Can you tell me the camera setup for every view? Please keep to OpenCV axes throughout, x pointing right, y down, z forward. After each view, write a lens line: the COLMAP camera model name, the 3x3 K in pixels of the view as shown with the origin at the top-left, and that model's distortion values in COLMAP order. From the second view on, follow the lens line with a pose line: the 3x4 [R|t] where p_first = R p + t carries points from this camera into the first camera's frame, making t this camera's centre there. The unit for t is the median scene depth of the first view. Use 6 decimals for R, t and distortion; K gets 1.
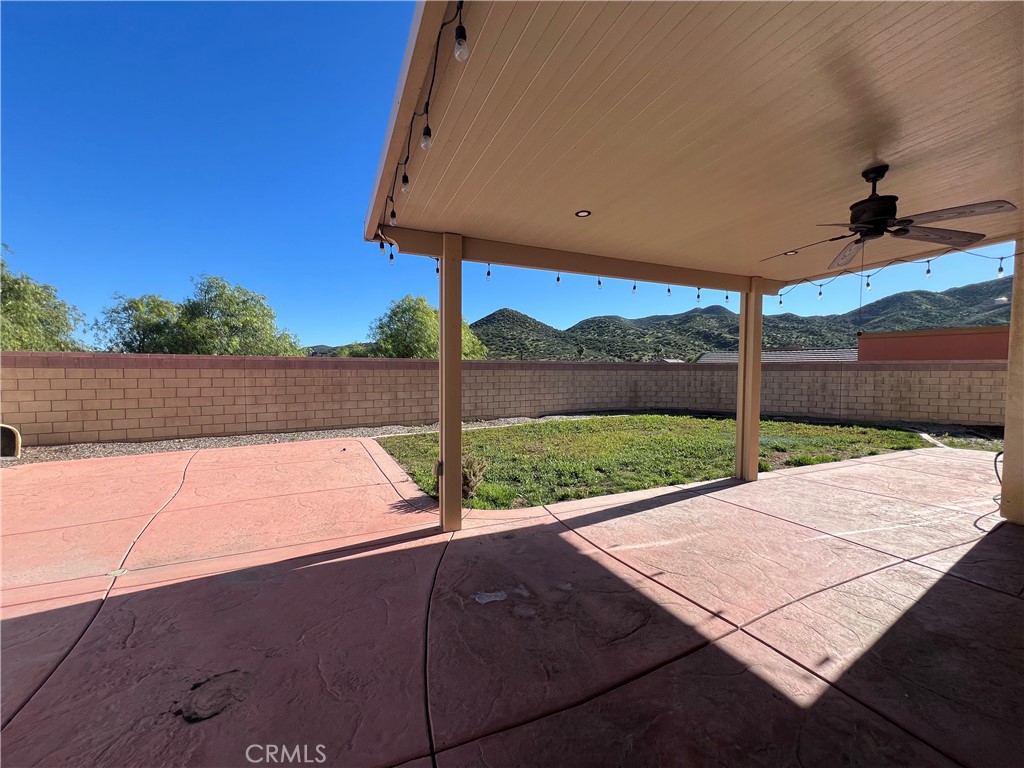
lens RADIAL K [[408.2, 0, 511.0], [0, 408.2, 389.6], [0, 0, 1]] dist [0.000961, 0.000224]
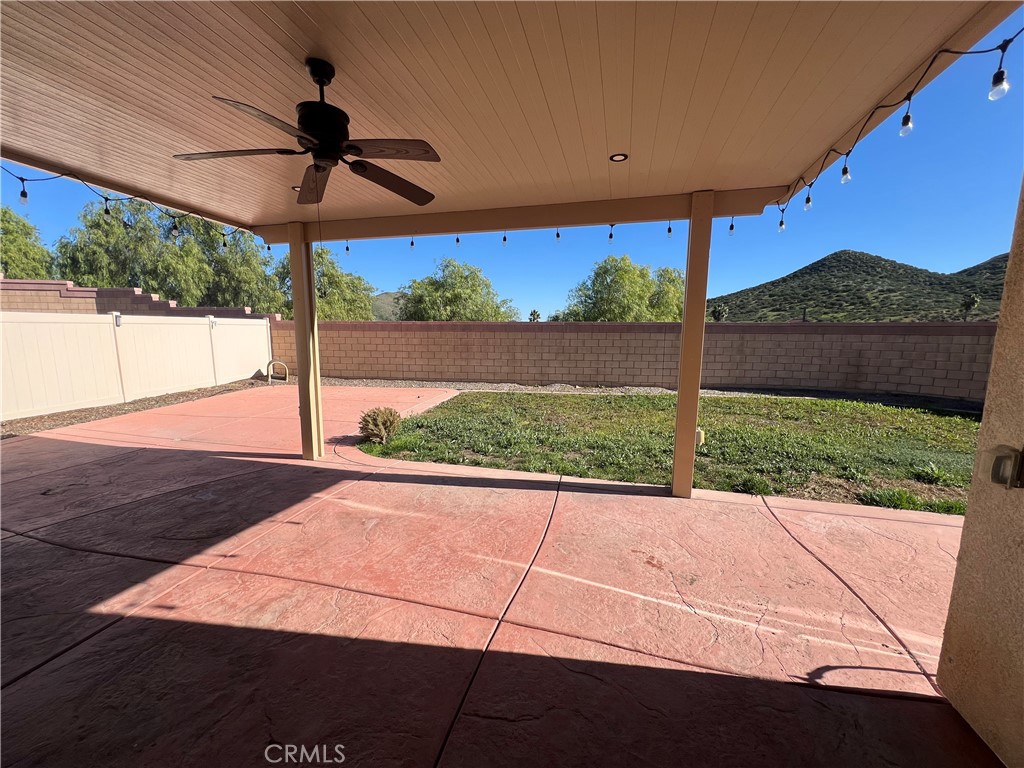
lens RADIAL K [[408.2, 0, 511.0], [0, 408.2, 389.6], [0, 0, 1]] dist [0.000961, 0.000224]
pose [[0.774386, 0.092862, -0.625862, 0.457313], [-0.033911, 0.993841, 0.105502, -0.013031], [0.631804, -0.060476, 0.772765, 0.167425]]
